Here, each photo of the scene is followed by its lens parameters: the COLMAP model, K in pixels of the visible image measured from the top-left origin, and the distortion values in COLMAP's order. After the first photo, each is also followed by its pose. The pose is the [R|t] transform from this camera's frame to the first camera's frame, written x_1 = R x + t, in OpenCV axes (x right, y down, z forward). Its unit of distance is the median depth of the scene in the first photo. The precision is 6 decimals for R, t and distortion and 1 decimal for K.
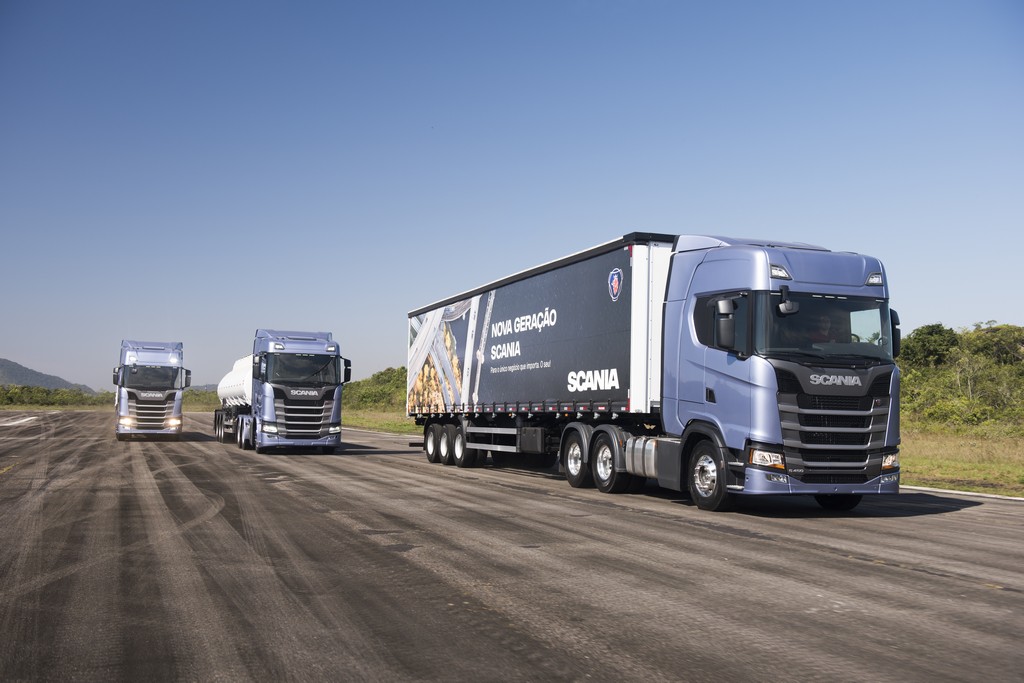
lens RADIAL K [[1087.5, 0, 515.3], [0, 1087.5, 364.7], [0, 0, 1]] dist [-0.012722, -0.009714]
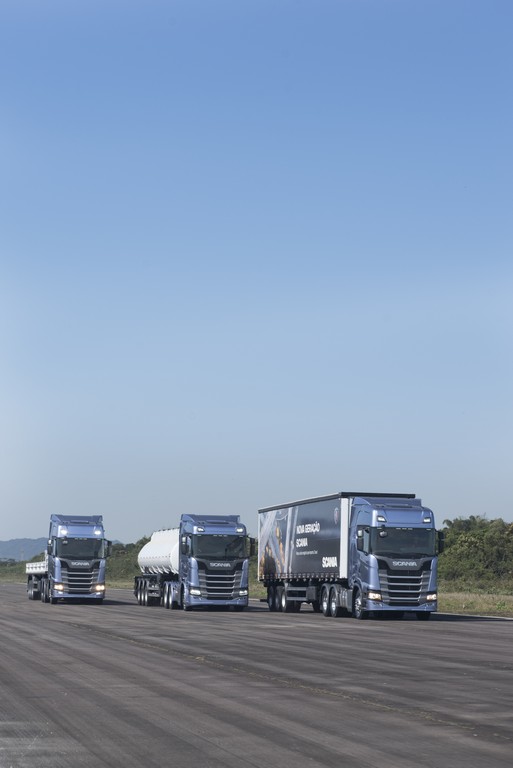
lens RADIAL K [[1882.4, 0, 256.5], [0, 1882.4, 384.1], [0, 0, 1]] dist [-0.244249, -0.204805]
pose [[0.987608, -0.020991, -0.155533, 0.494016], [0.011717, 0.998111, -0.060307, -0.107895], [0.156505, 0.057737, 0.985988, -2.507416]]
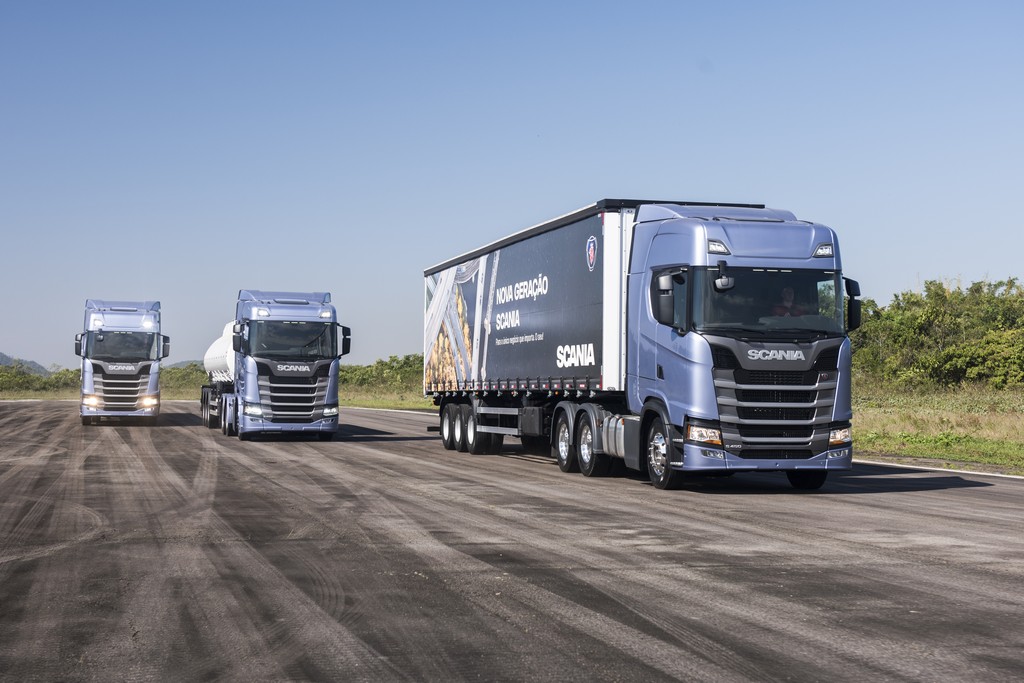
lens RADIAL K [[1619.1, 0, 510.5], [0, 1619.1, 302.4], [0, 0, 1]] dist [-0.022172, -0.018287]
pose [[0.994235, -0.018593, -0.105594, 0.166487], [0.017789, 0.999805, -0.008545, -0.020059], [0.105732, 0.006618, 0.994373, -0.389555]]
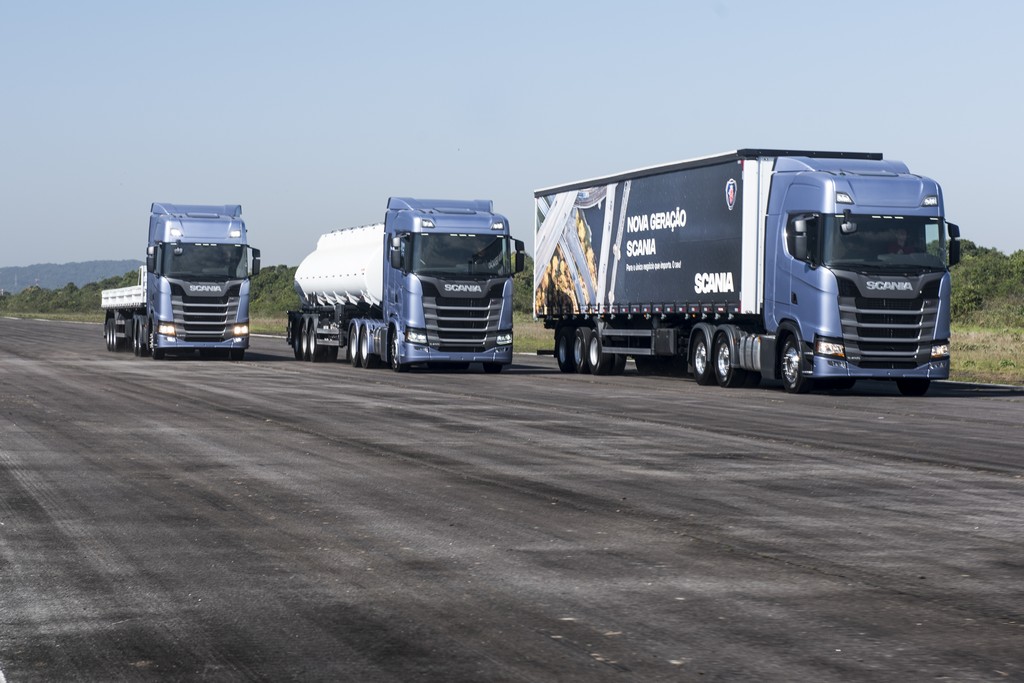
lens RADIAL K [[2524.9, 0, 513.0], [0, 2524.9, 339.7], [0, 0, 1]] dist [0.119223, -0.273591]
pose [[0.995239, -0.003363, -0.097402, 0.118115], [0.008630, 0.998519, 0.053707, -0.065202], [0.097077, -0.054292, 0.993795, -1.501279]]
